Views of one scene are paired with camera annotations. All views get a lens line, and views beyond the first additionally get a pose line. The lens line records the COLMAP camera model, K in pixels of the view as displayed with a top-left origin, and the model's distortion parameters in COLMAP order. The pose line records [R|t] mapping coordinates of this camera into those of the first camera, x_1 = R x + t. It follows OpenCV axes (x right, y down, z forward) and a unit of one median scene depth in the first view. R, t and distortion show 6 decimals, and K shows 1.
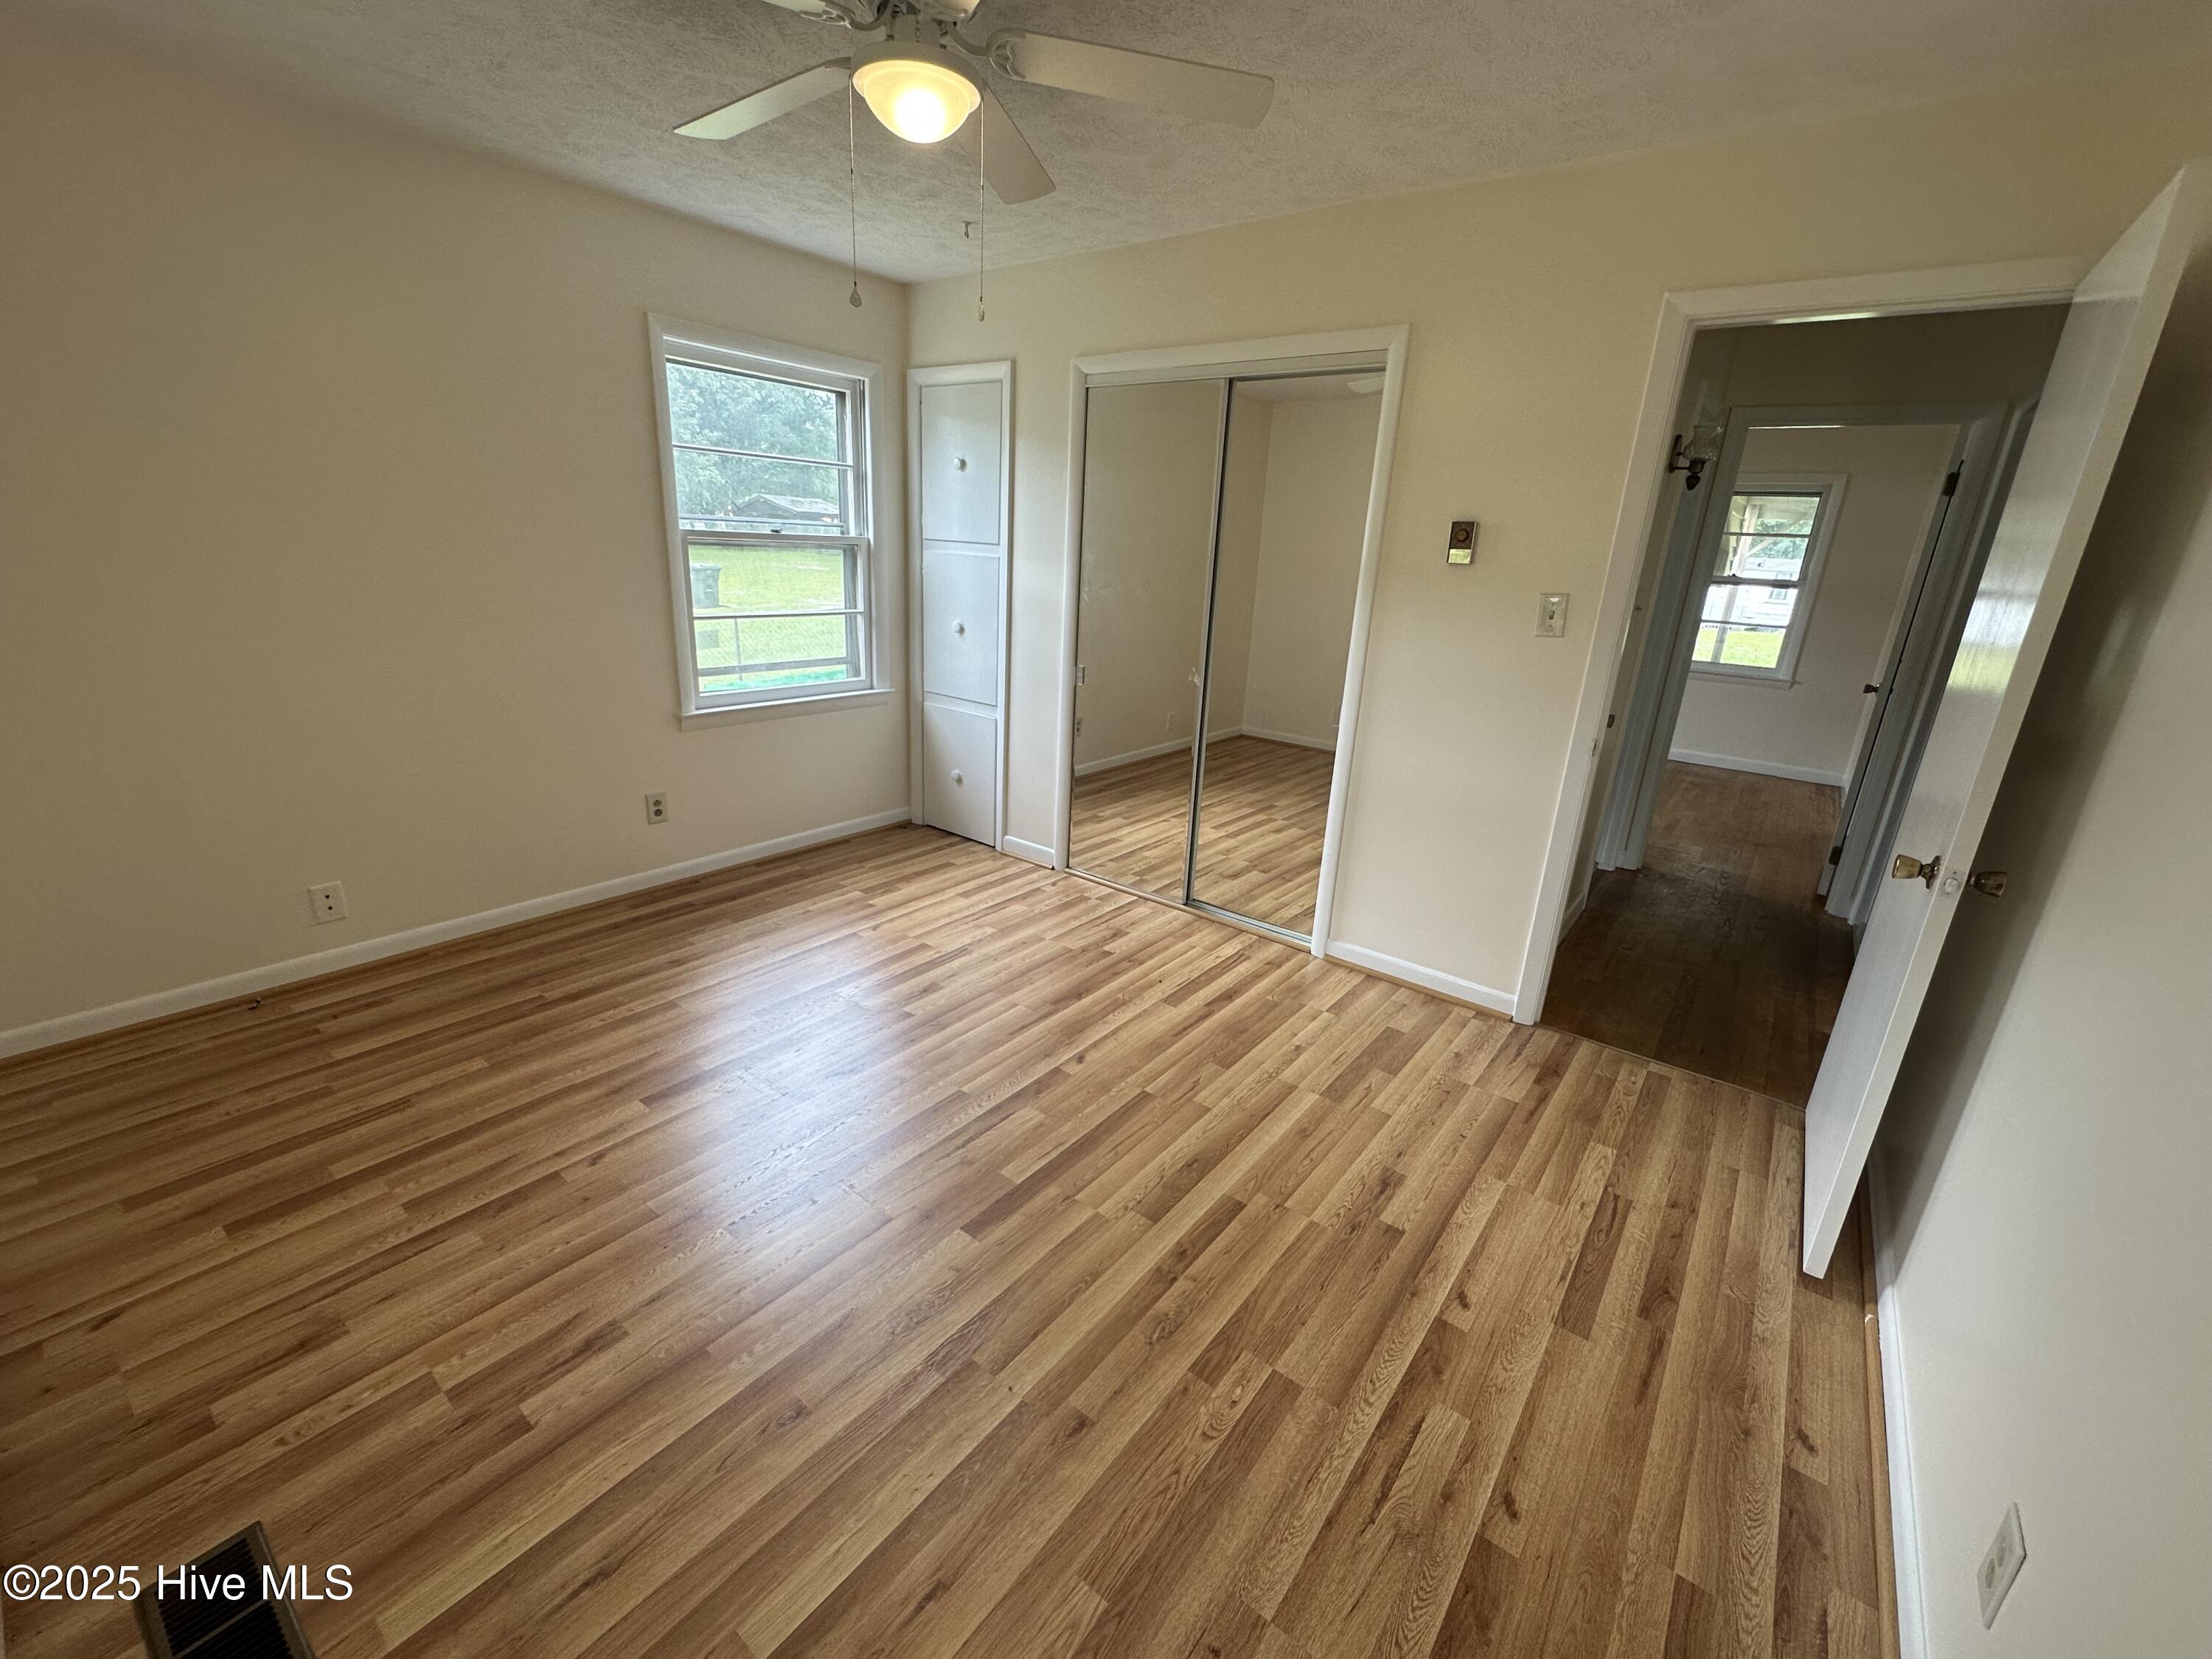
lens RADIAL K [[889.8, 0, 1106.0], [0, 889.8, 829.5], [0, 0, 1]] dist [-0.001539, 0.000223]
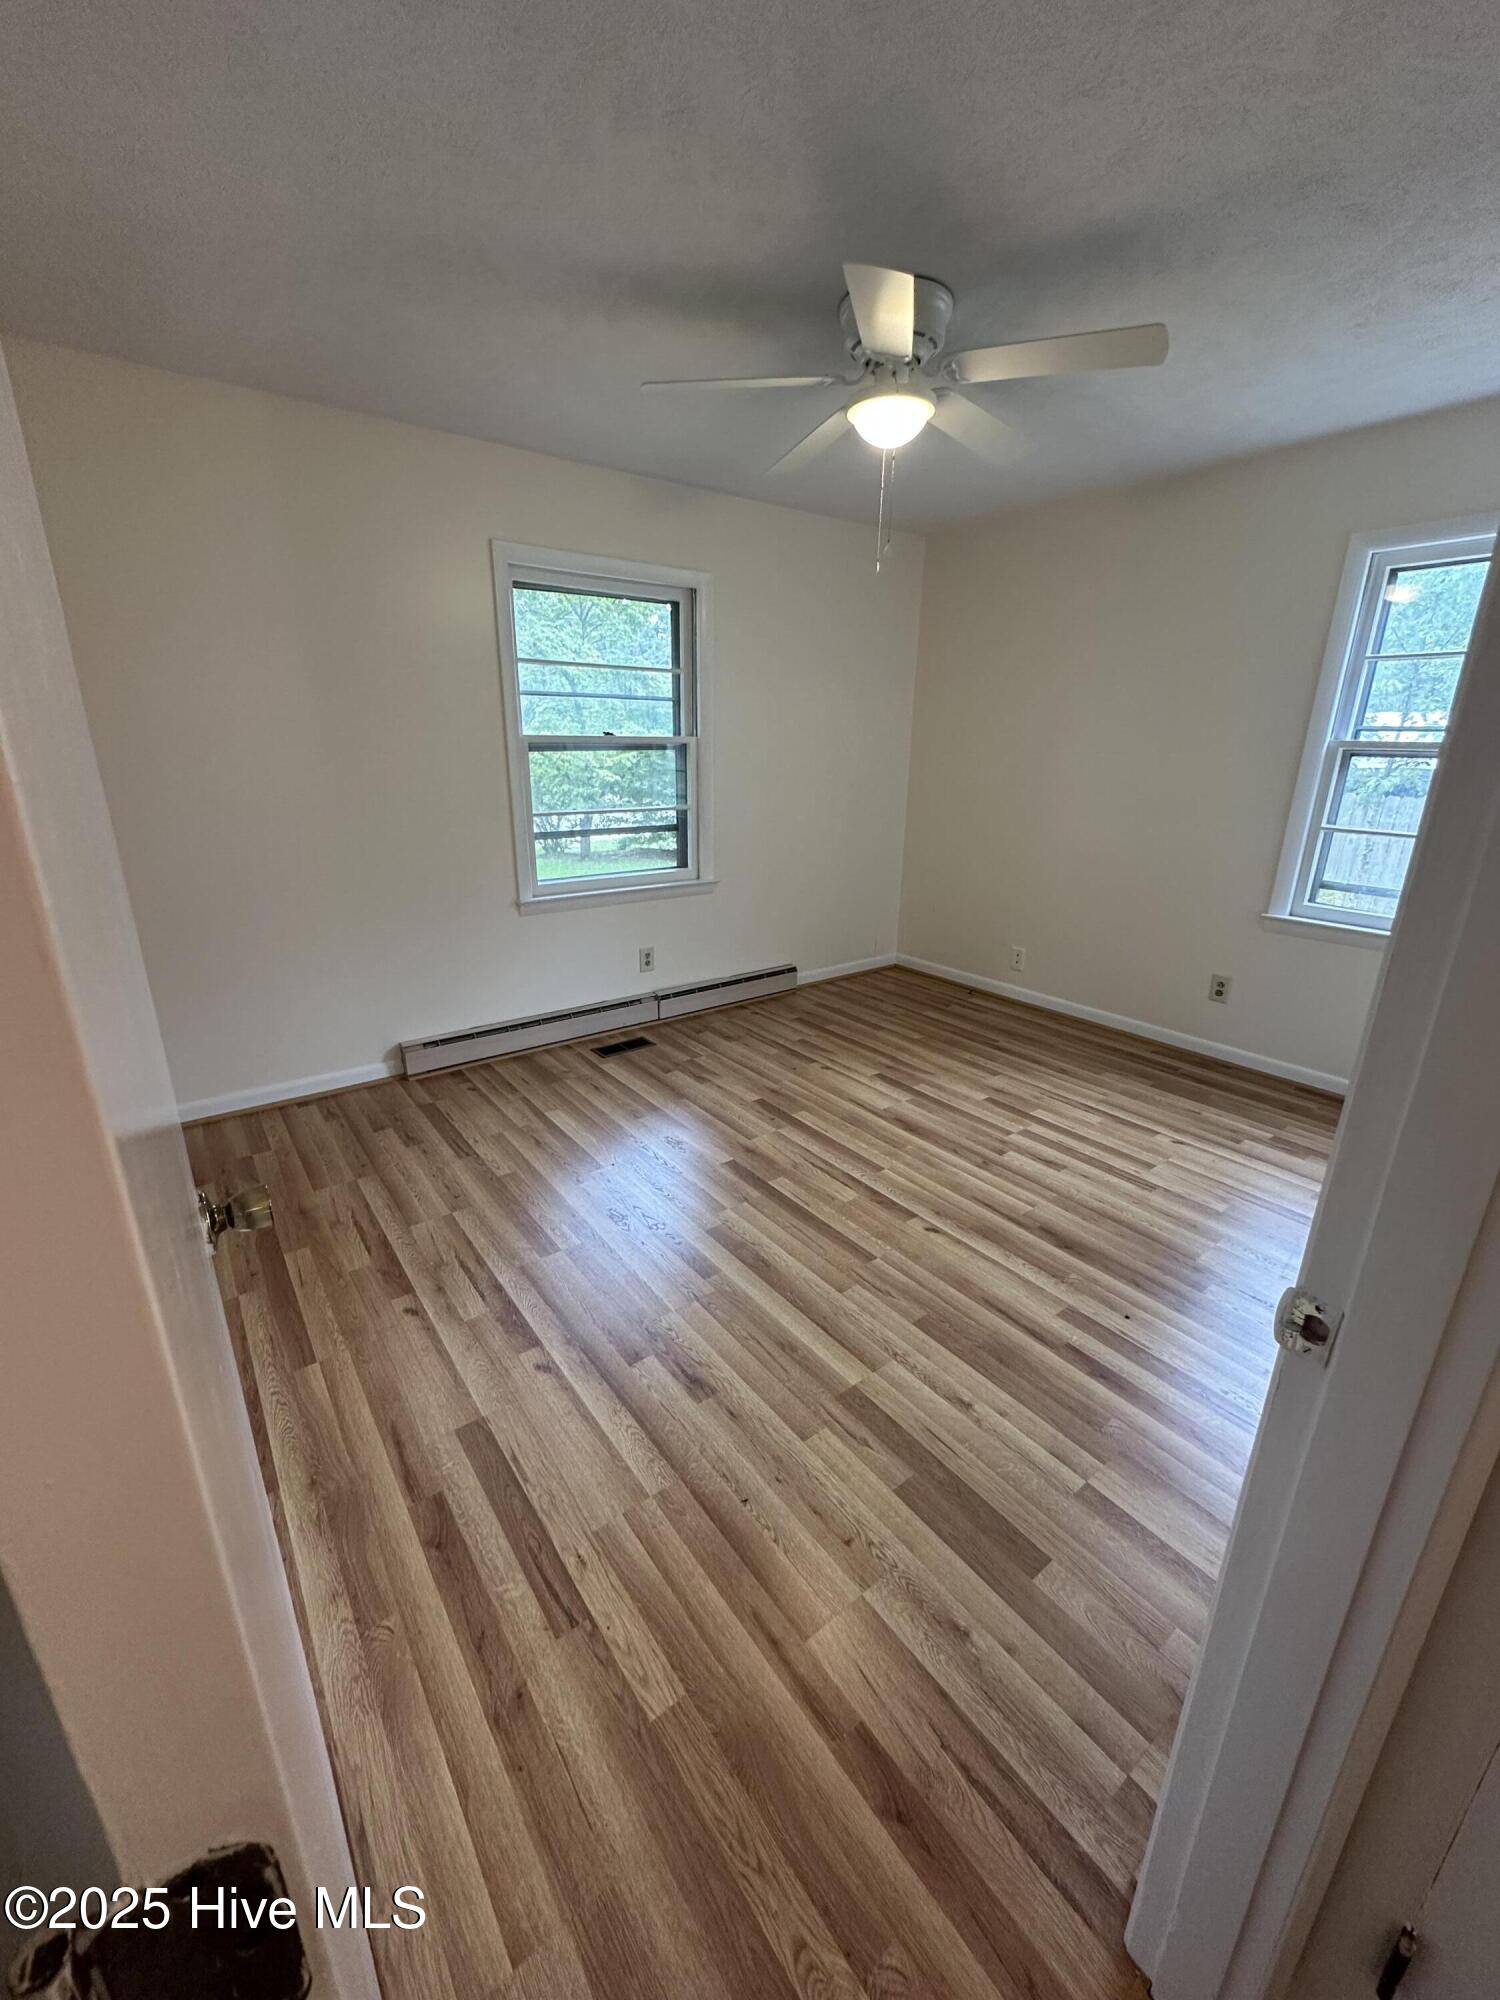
lens RADIAL K [[804.6, 0, 760.6], [0, 804.6, 998.6], [0, 0, 1]] dist [-0.001539, 0.000223]
pose [[-0.248166, 0.249711, -0.935980, 0.978194], [-0.320564, 0.890600, 0.322598, -0.255054], [0.914140, 0.380099, -0.140968, 1.016656]]
